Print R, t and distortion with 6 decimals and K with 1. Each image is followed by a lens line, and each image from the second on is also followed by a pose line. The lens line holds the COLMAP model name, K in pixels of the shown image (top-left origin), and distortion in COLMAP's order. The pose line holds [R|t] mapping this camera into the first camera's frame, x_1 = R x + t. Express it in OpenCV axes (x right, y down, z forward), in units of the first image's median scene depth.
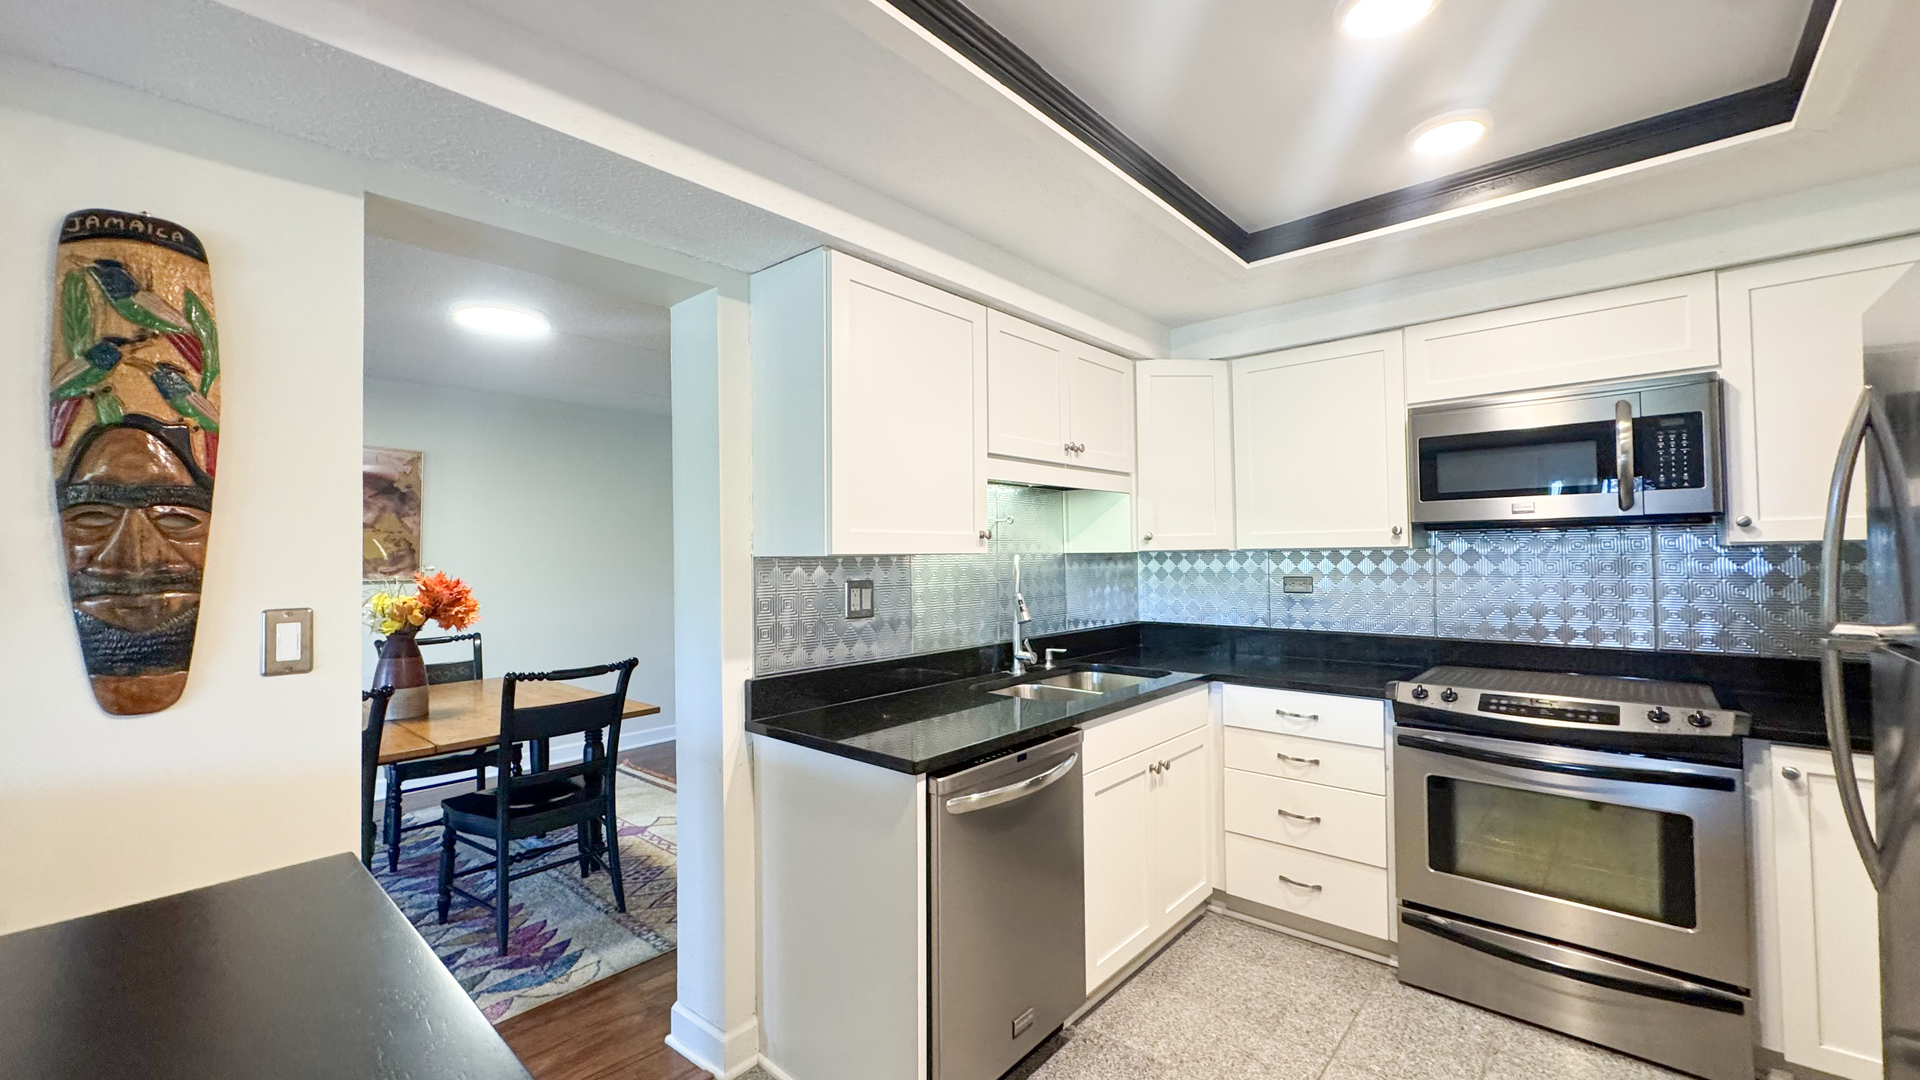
lens RADIAL K [[759.3, 0, 960.0], [0, 759.3, 540.0], [0, 0, 1]] dist [-0.000838, 0.000104]
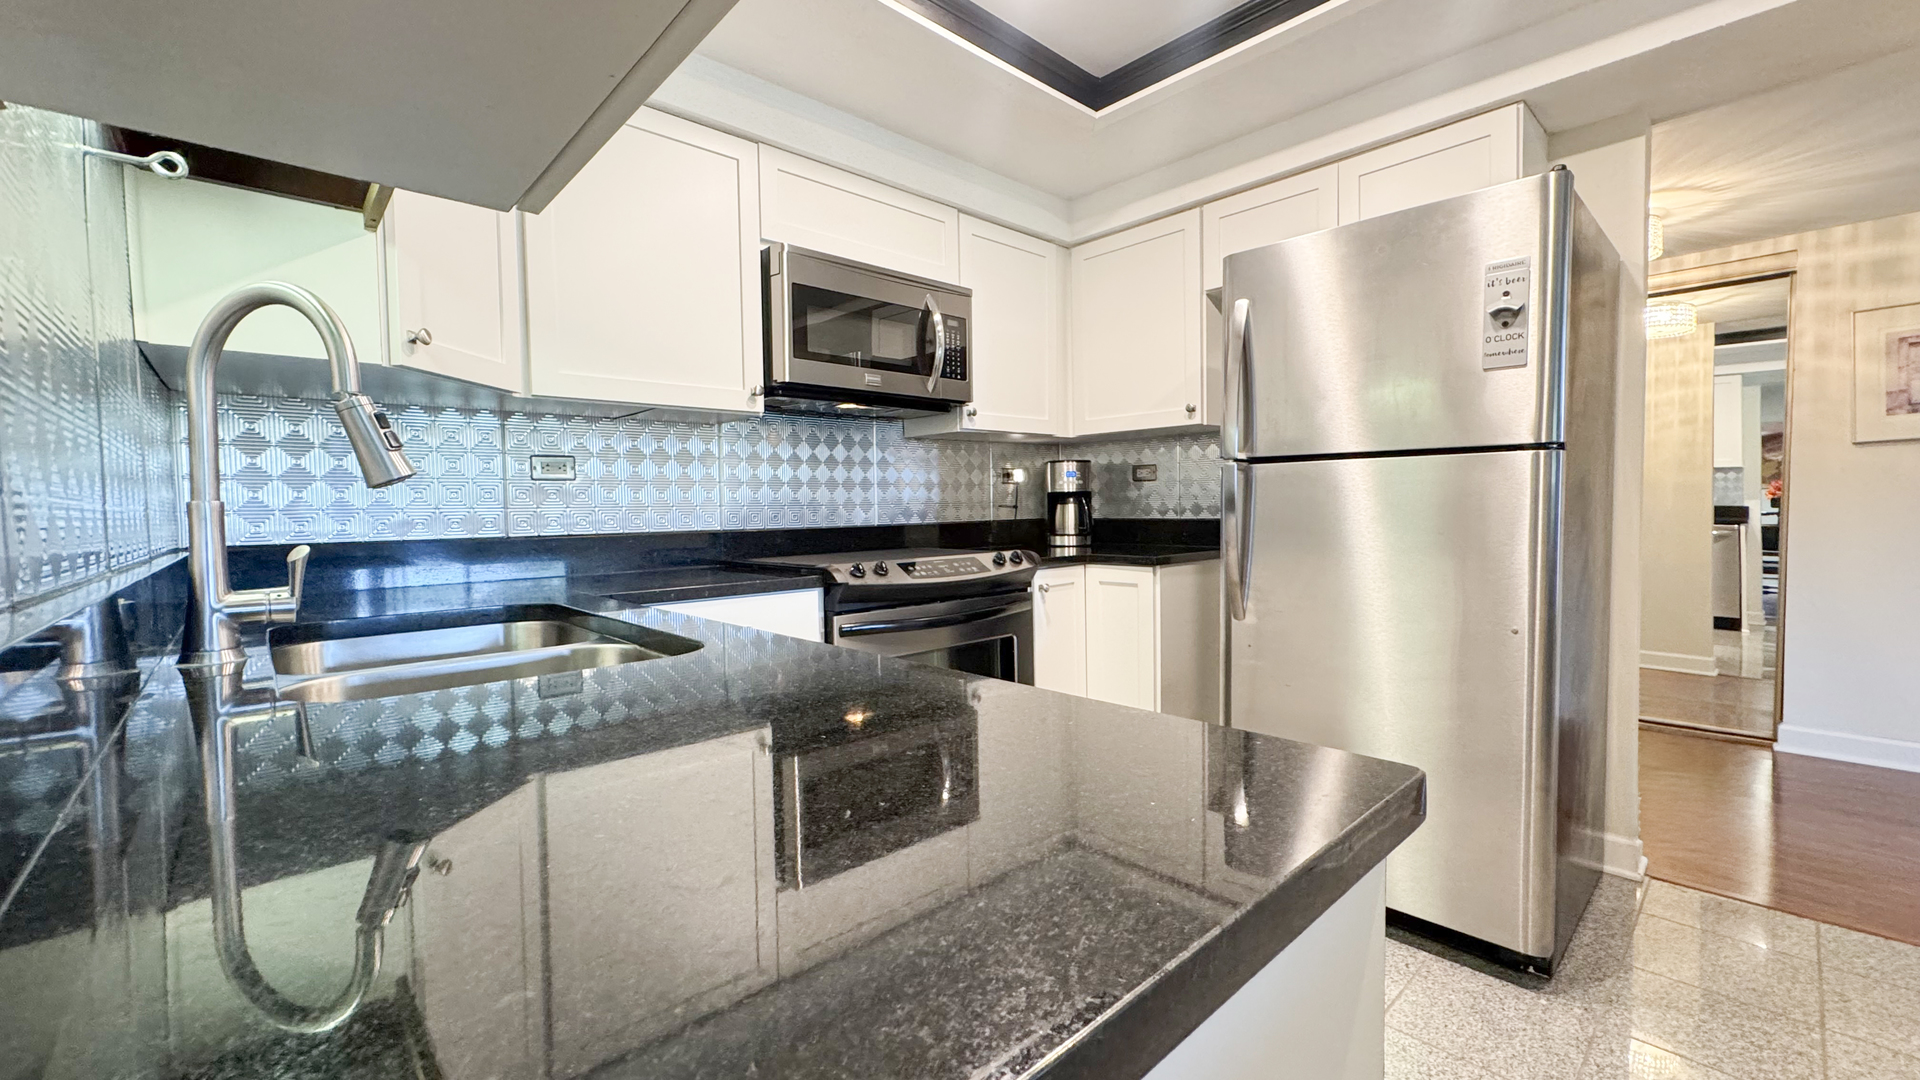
lens RADIAL K [[759.3, 0, 960.0], [0, 759.3, 540.0], [0, 0, 1]] dist [-0.000838, 0.000104]
pose [[0.095014, -0.031299, 0.994984, -0.182734], [-0.003156, 0.999491, 0.031743, 0.101003], [-0.995471, -0.006156, 0.094867, 0.589763]]
